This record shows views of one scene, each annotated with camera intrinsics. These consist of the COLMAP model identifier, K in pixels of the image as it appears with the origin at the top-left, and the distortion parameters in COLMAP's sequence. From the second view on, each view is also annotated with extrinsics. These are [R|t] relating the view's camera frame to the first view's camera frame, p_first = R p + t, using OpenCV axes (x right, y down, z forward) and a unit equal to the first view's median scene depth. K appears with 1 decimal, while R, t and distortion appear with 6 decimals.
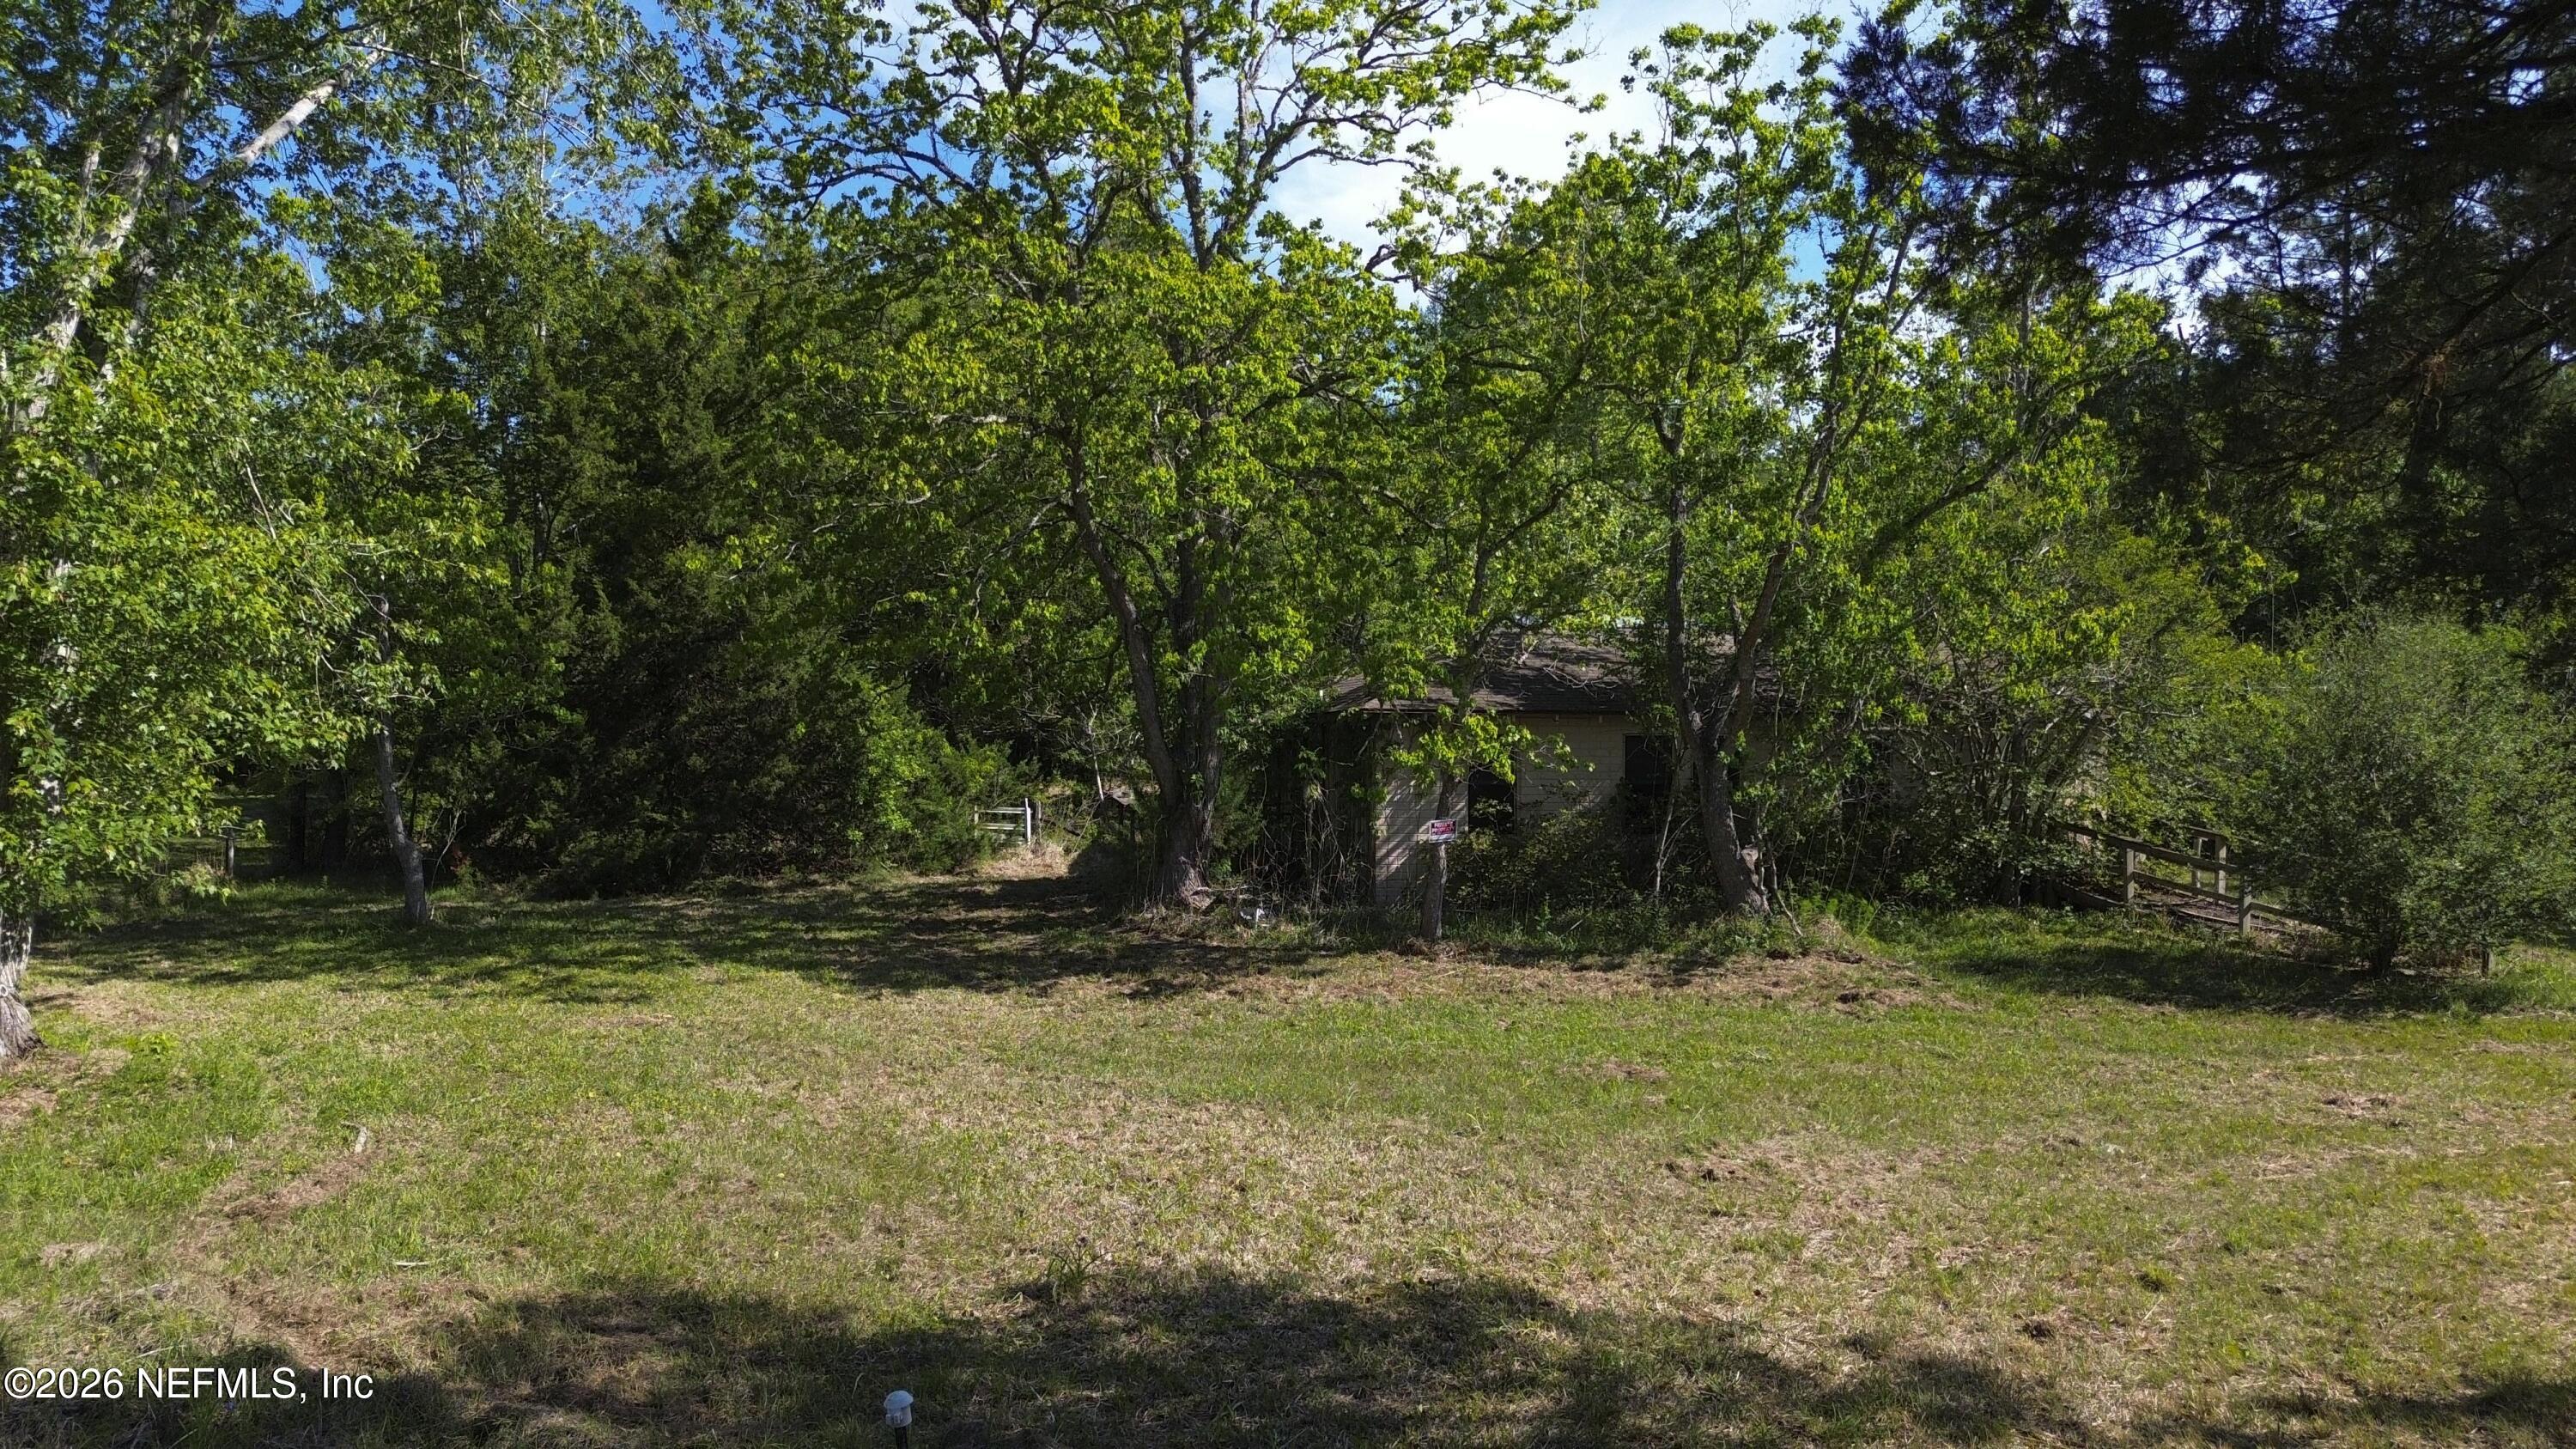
lens RADIAL K [[1813.8, 0, 1275.4], [0, 1813.8, 713.8], [0, 0, 1]] dist [0.049619, -0.040986]
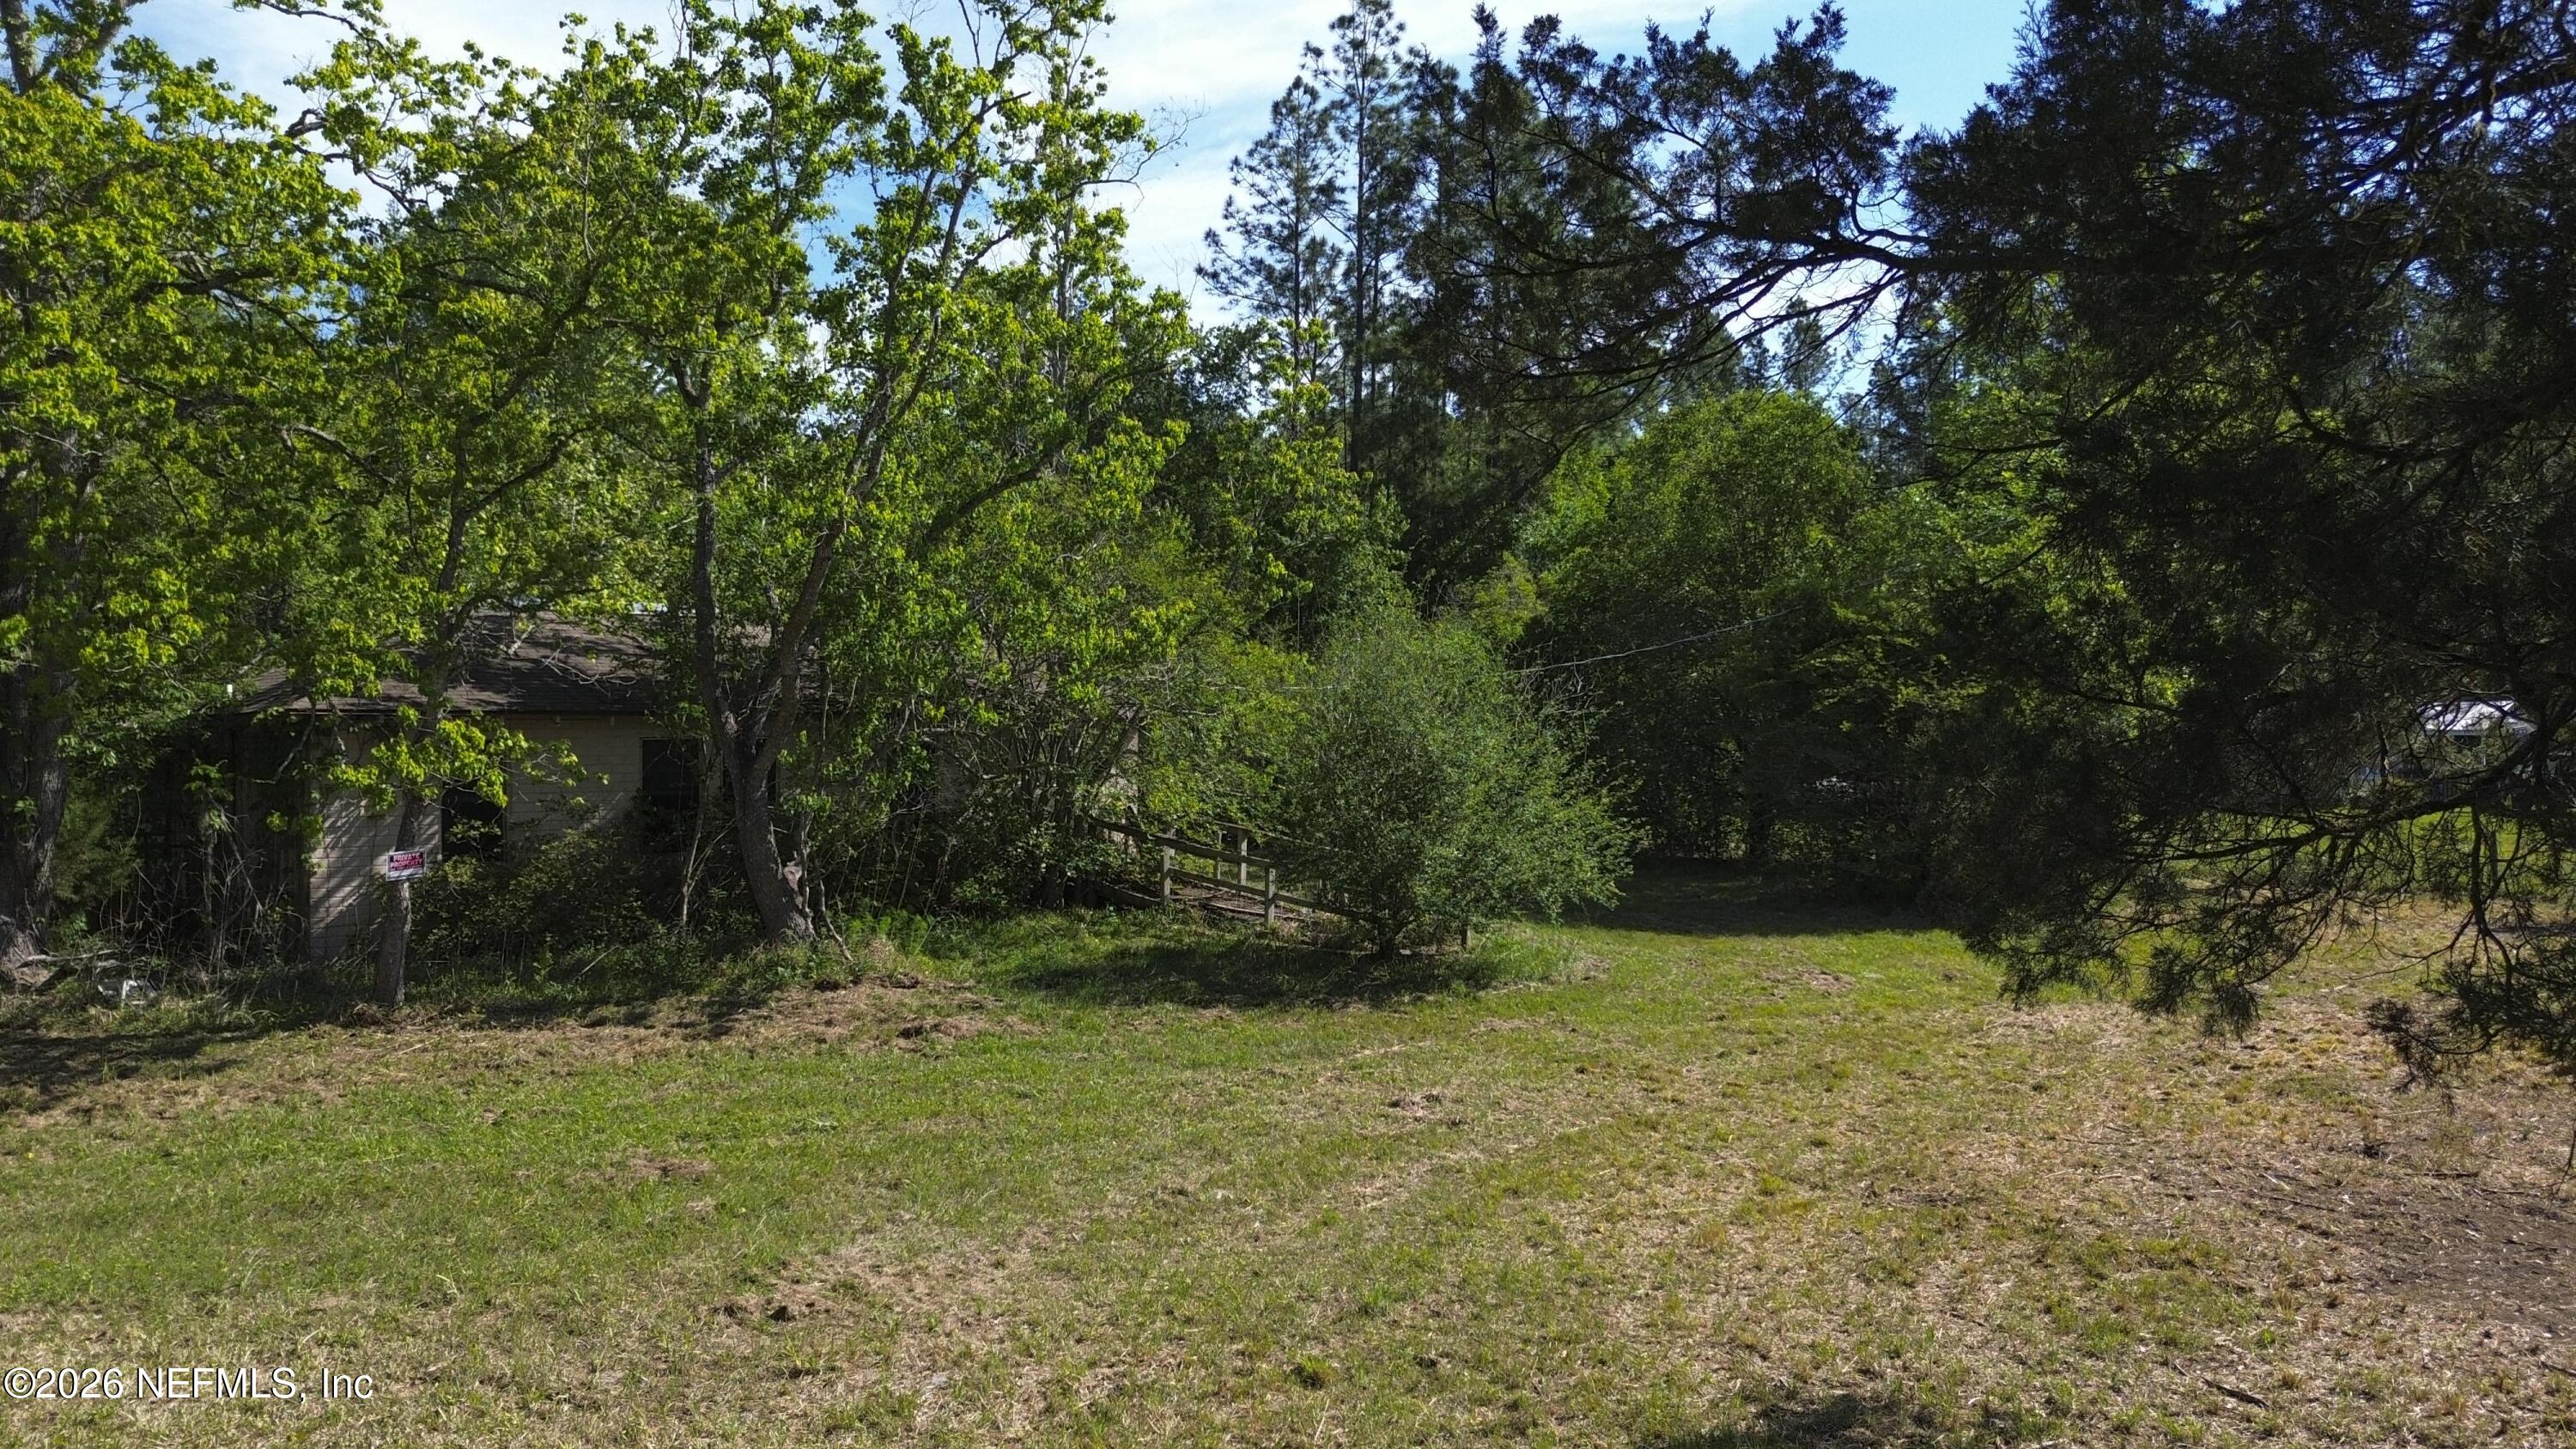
lens RADIAL K [[1813.8, 0, 1294.9], [0, 1813.8, 732.3], [0, 0, 1]] dist [0.049619, -0.040986]
pose [[0.857142, -0.009150, 0.514998, 0.014670], [0.002797, 0.999910, 0.013111, -0.002380], [-0.515072, -0.009798, 0.857091, 0.122708]]
